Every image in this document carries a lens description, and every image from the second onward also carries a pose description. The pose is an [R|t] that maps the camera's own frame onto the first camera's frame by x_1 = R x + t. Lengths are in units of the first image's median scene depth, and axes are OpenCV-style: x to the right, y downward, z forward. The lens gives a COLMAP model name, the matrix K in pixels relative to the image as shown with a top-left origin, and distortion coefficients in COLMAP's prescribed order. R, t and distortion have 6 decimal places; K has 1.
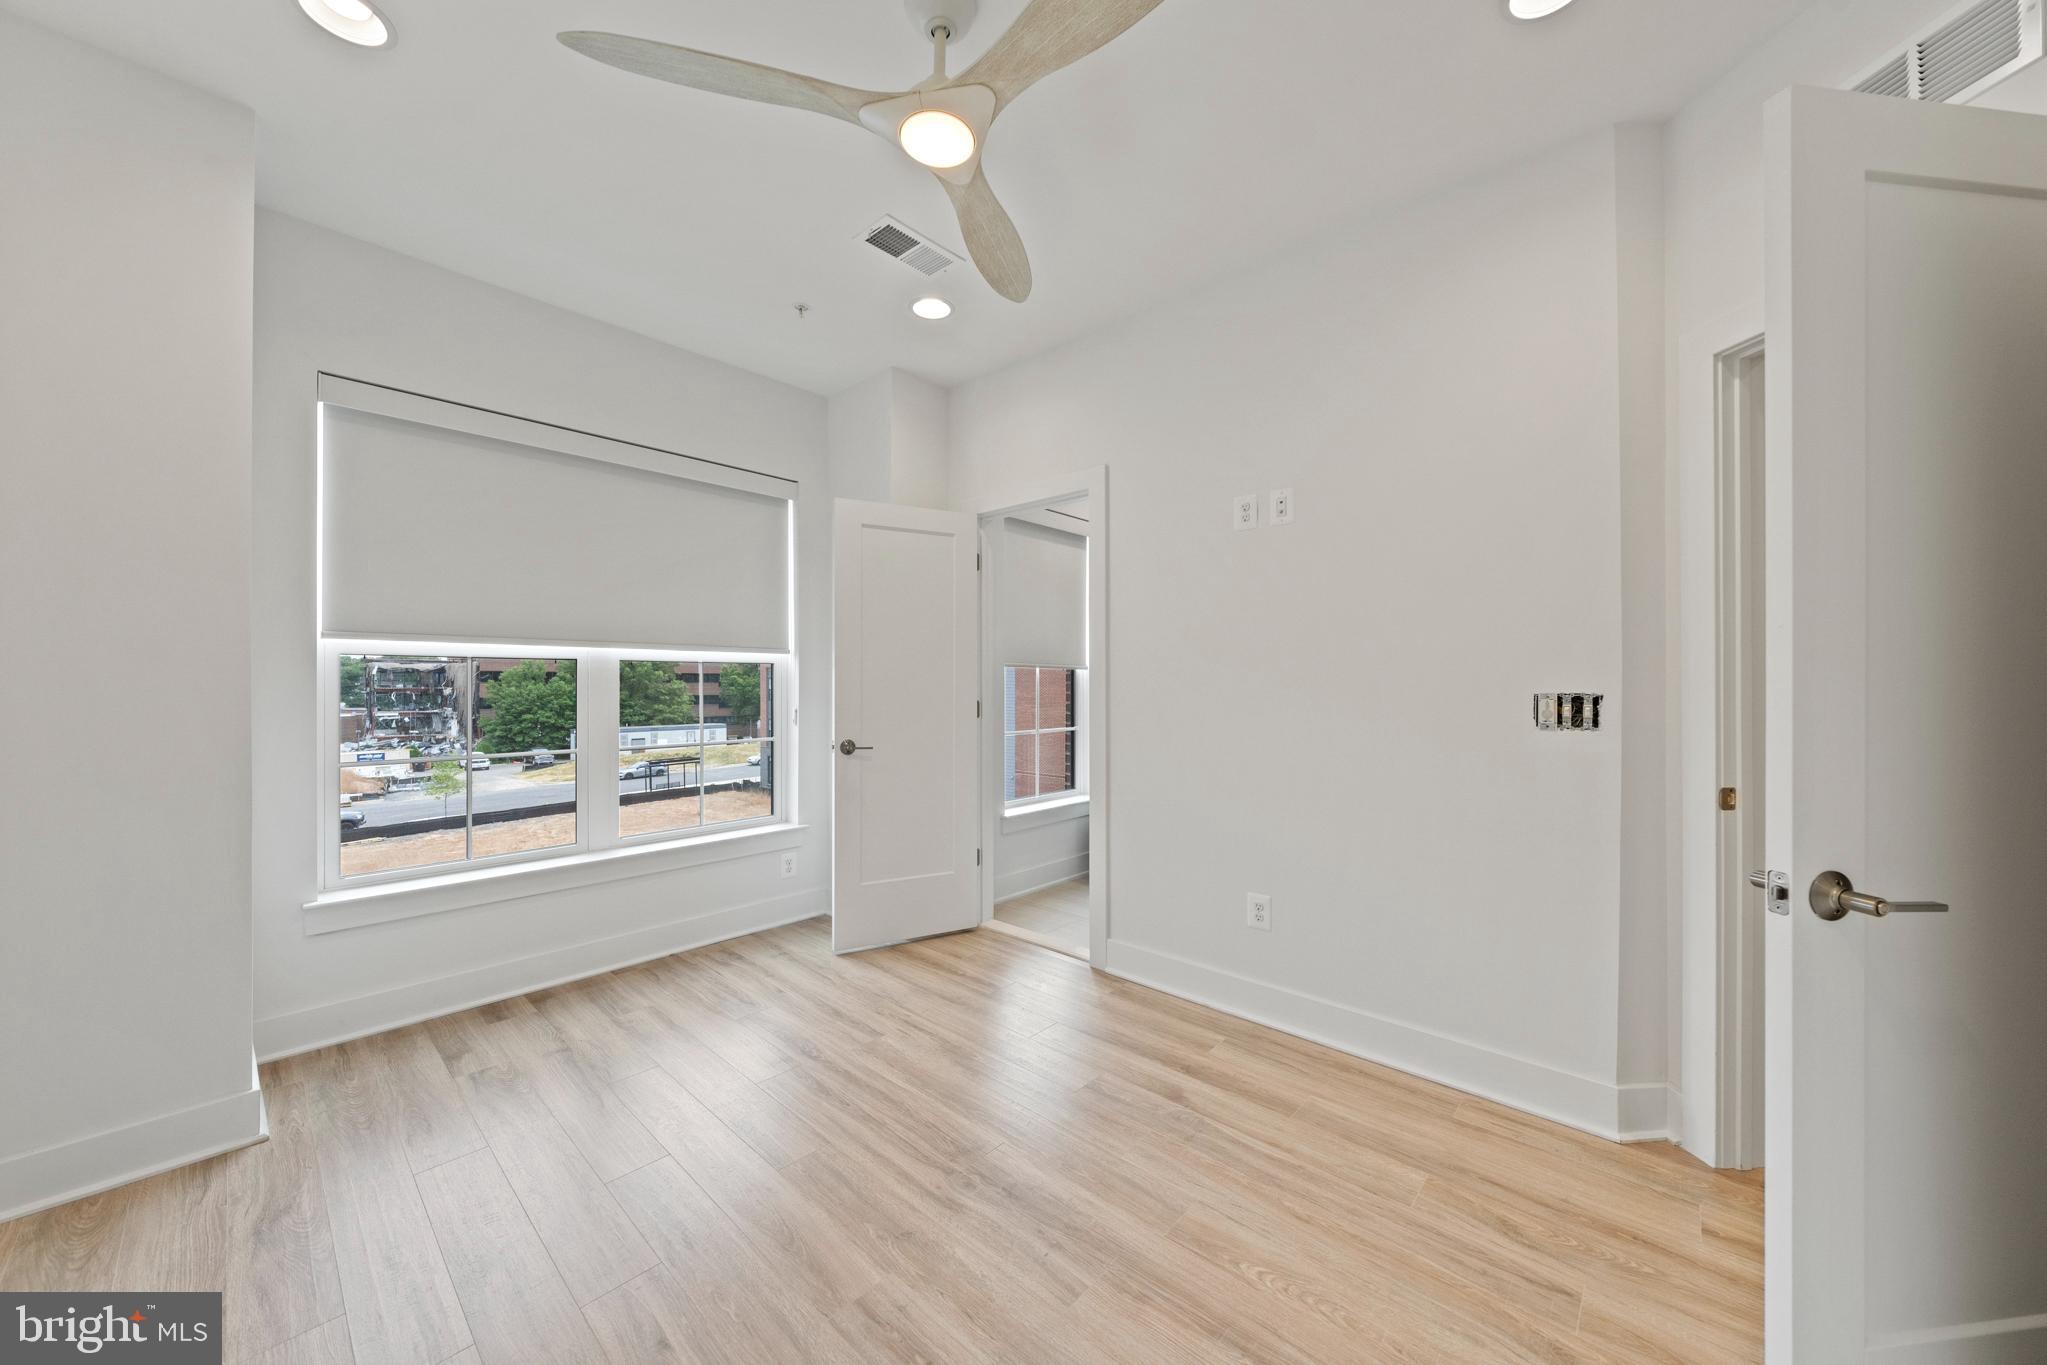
lens RADIAL K [[725.3, 0, 1037.2], [0, 725.3, 683.8], [0, 0, 1]] dist [-0.001572, 0.000670]
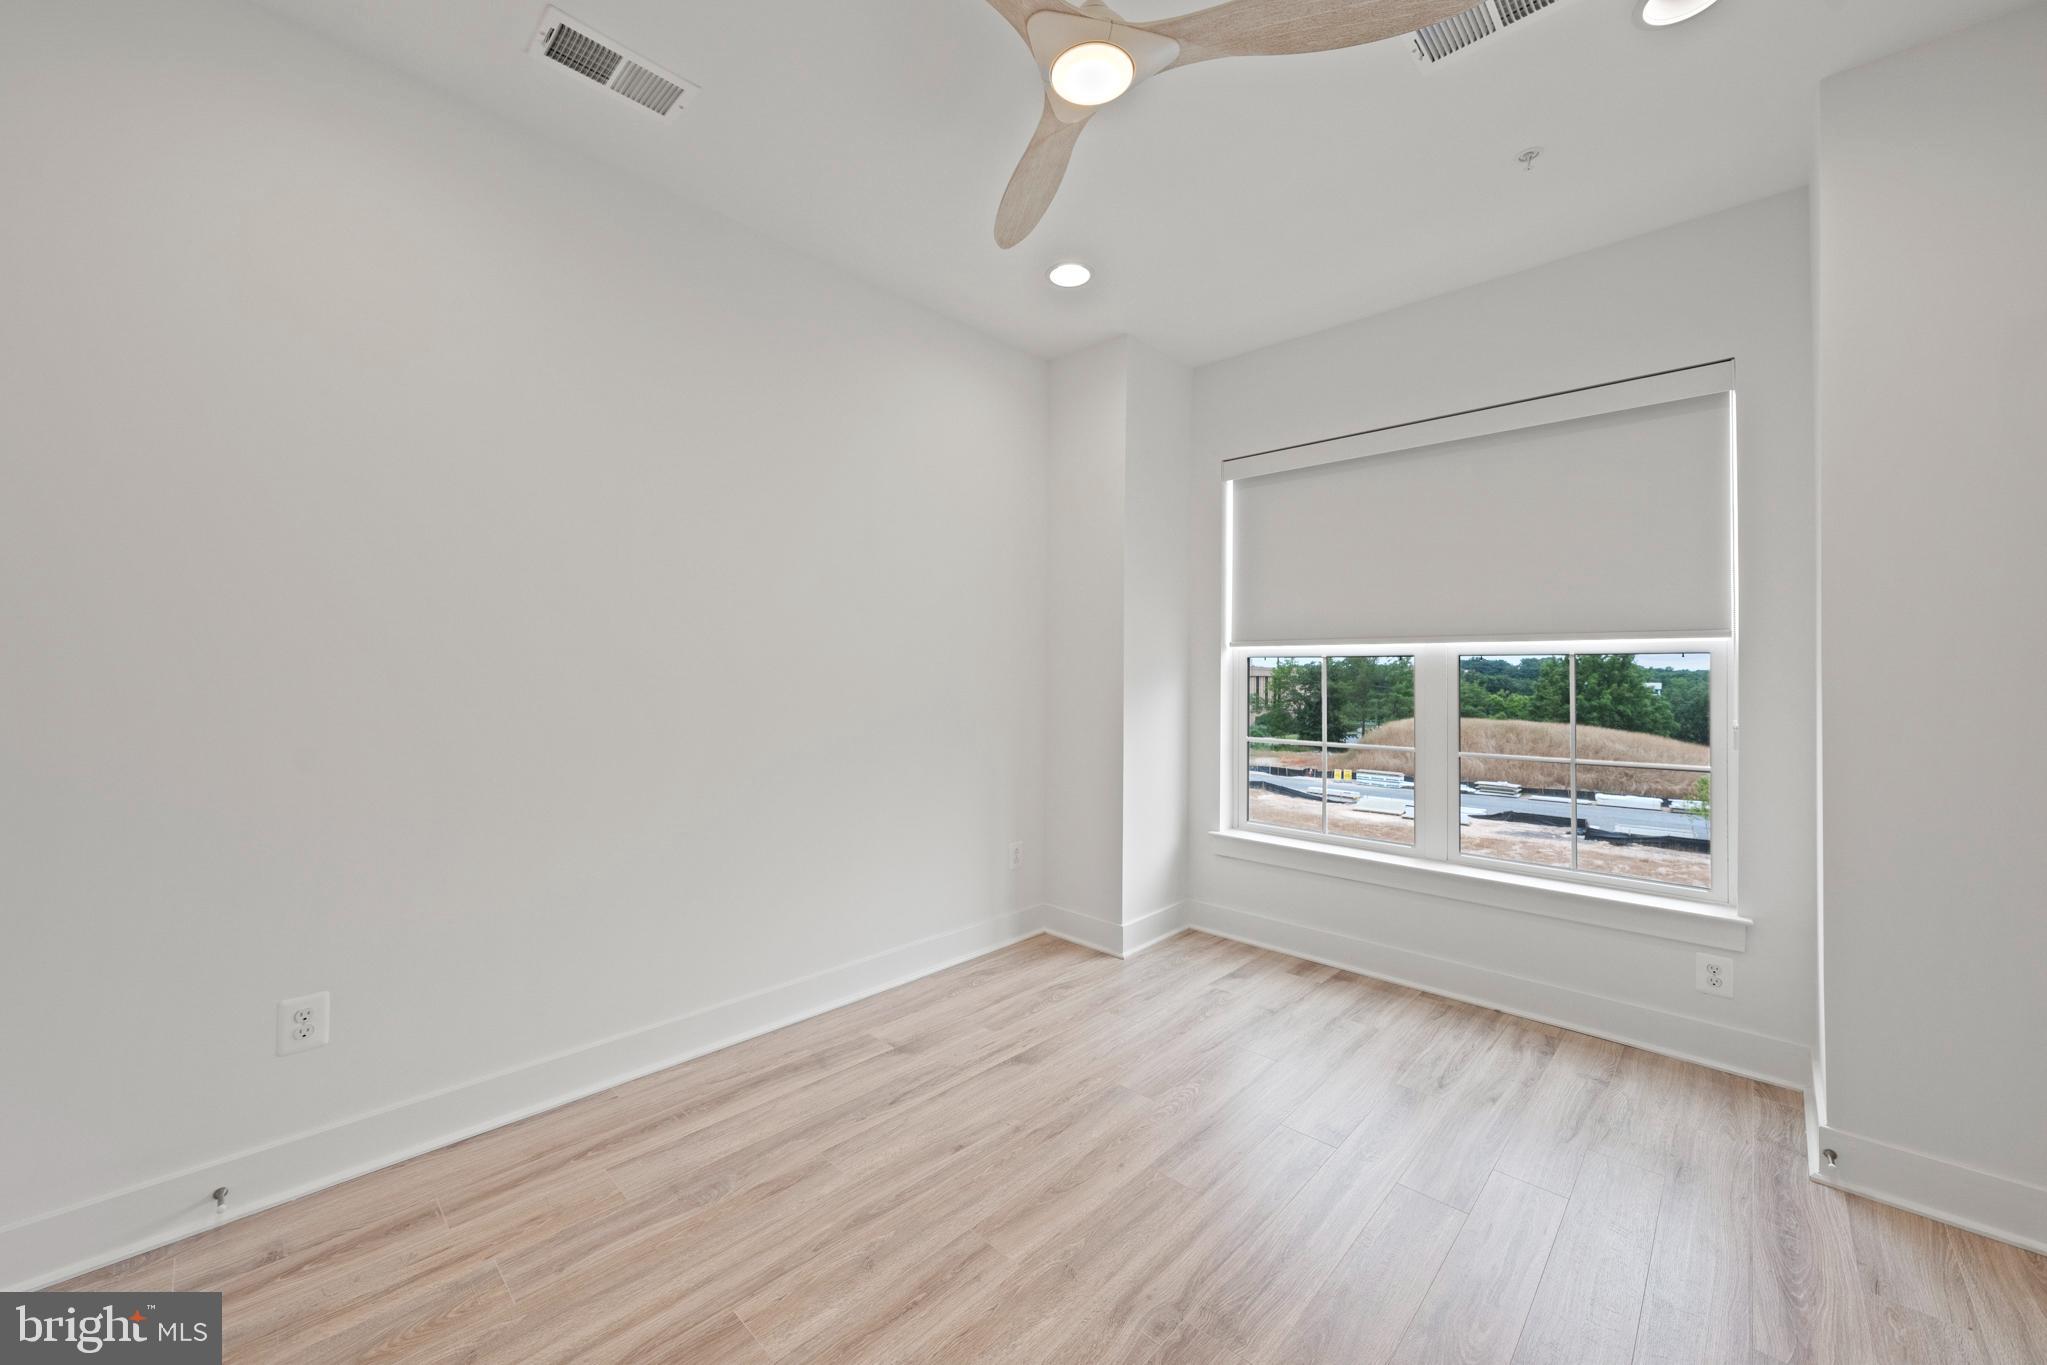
lens RADIAL K [[791.3, 0, 1014.2], [0, 791.3, 663.4], [0, 0, 1]] dist [0.000743, 0.000359]
pose [[-0.046820, -0.015046, -0.998790, 0.533253], [-0.010852, 0.999835, -0.014553, -0.002263], [0.998844, 0.010158, -0.046976, 0.610564]]
